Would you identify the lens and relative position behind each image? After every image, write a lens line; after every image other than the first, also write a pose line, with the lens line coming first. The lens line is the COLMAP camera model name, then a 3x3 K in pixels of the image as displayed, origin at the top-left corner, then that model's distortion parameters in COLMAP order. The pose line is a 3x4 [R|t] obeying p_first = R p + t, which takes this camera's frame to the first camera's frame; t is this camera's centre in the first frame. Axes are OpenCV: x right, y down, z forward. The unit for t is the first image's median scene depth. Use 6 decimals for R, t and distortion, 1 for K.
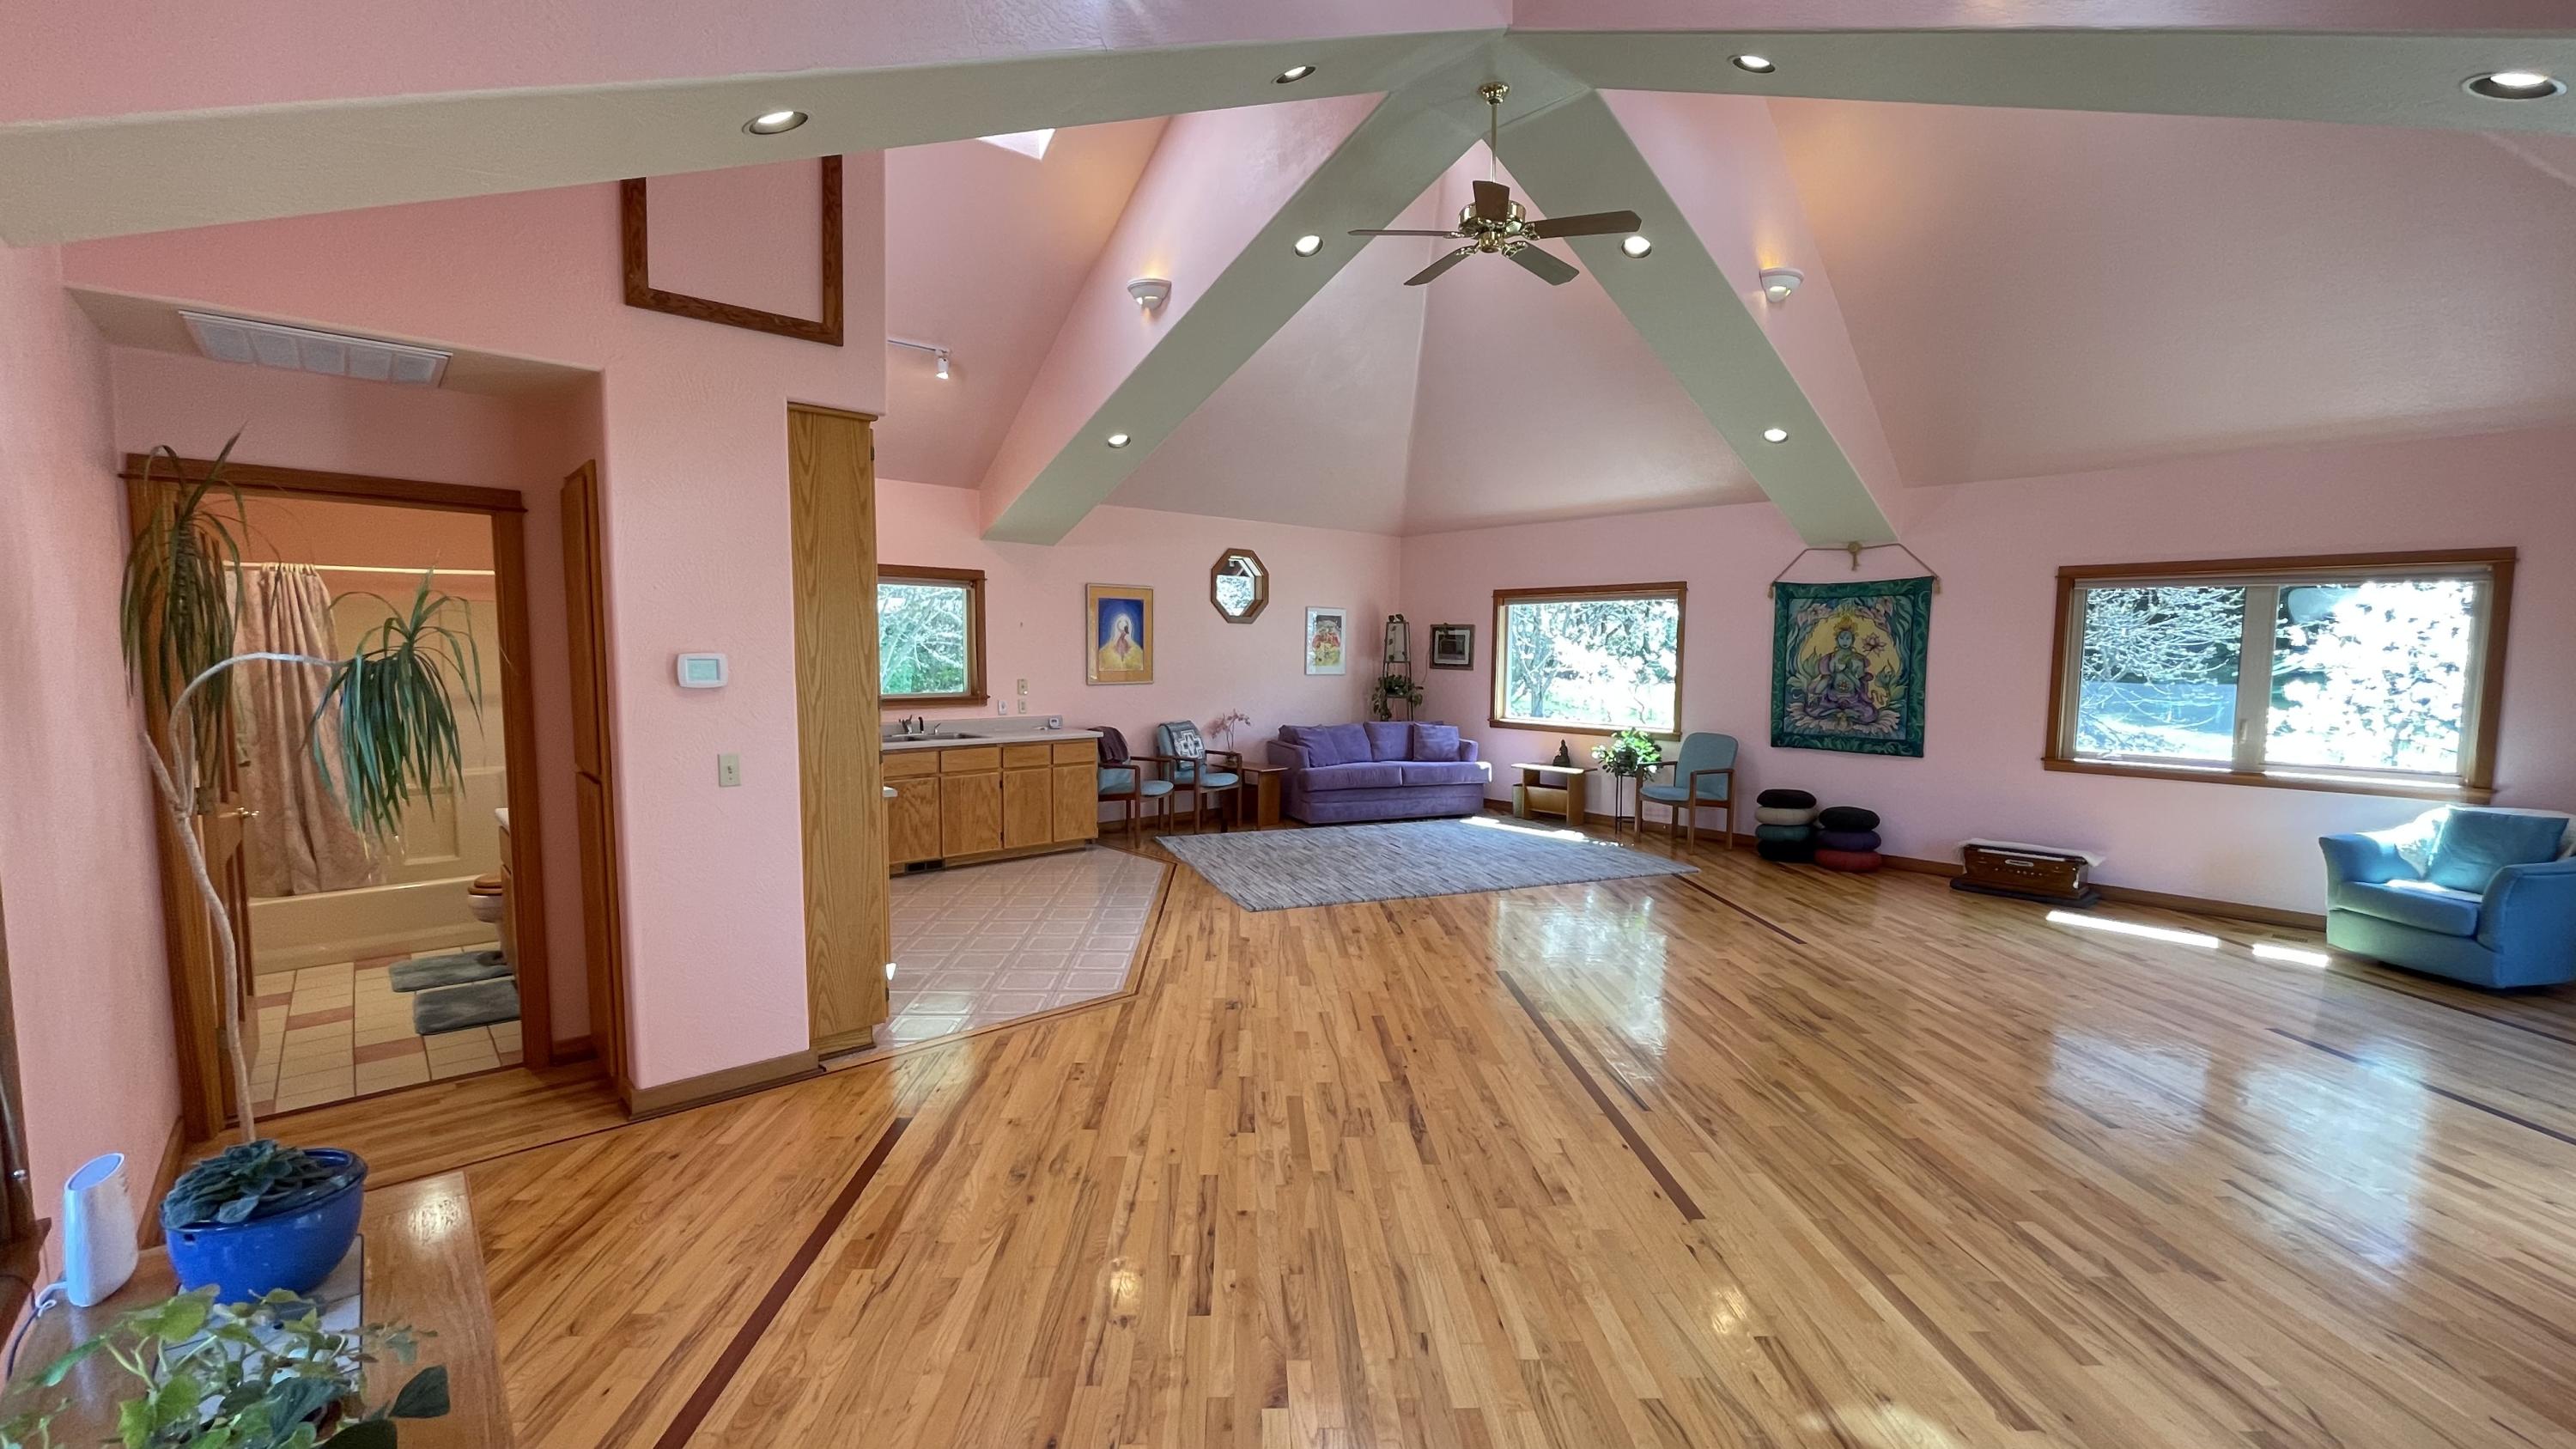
lens RADIAL K [[1042.0, 0, 1269.0], [0, 1042.0, 733.3], [0, 0, 1]] dist [-0.002064, 0.000059]
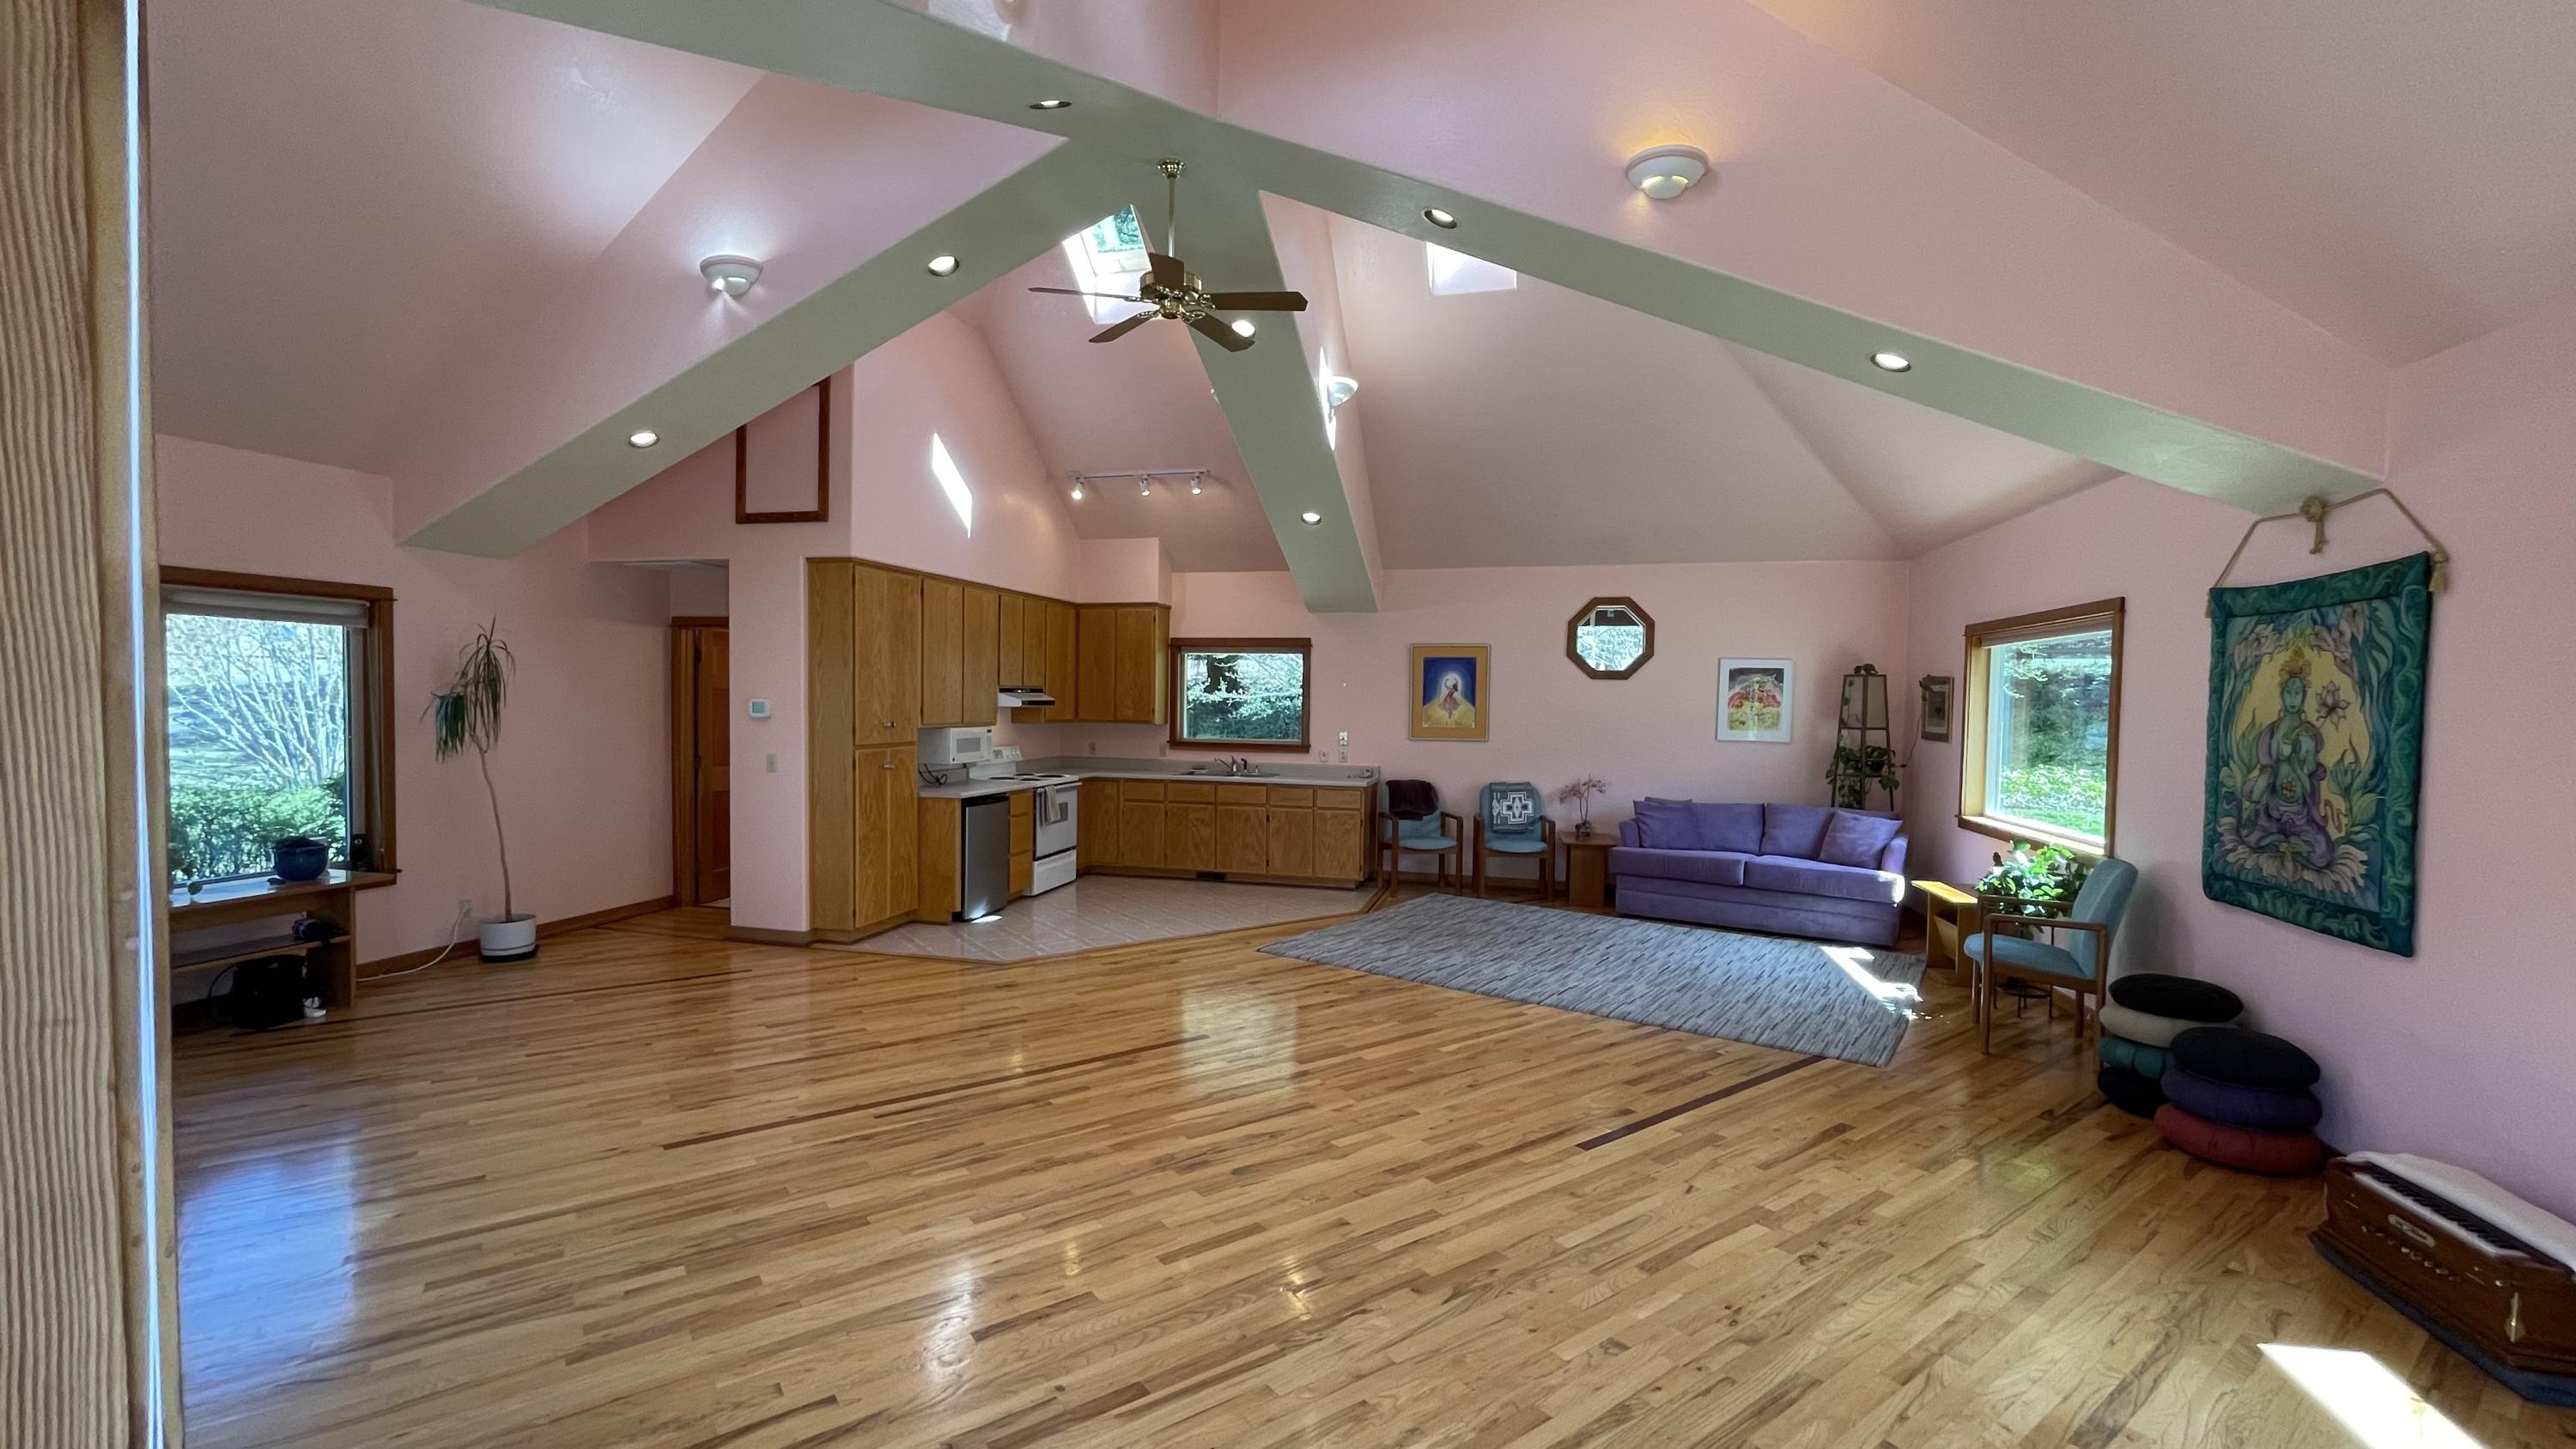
lens RADIAL K [[1042.0, 0, 1269.8], [0, 1042.0, 732.8], [0, 0, 1]] dist [-0.002064, 0.000059]
pose [[0.557128, 0.028341, -0.829943, 0.685736], [-0.079685, 0.996630, -0.019458, -0.023640], [0.826595, 0.076975, 0.557509, 0.323380]]
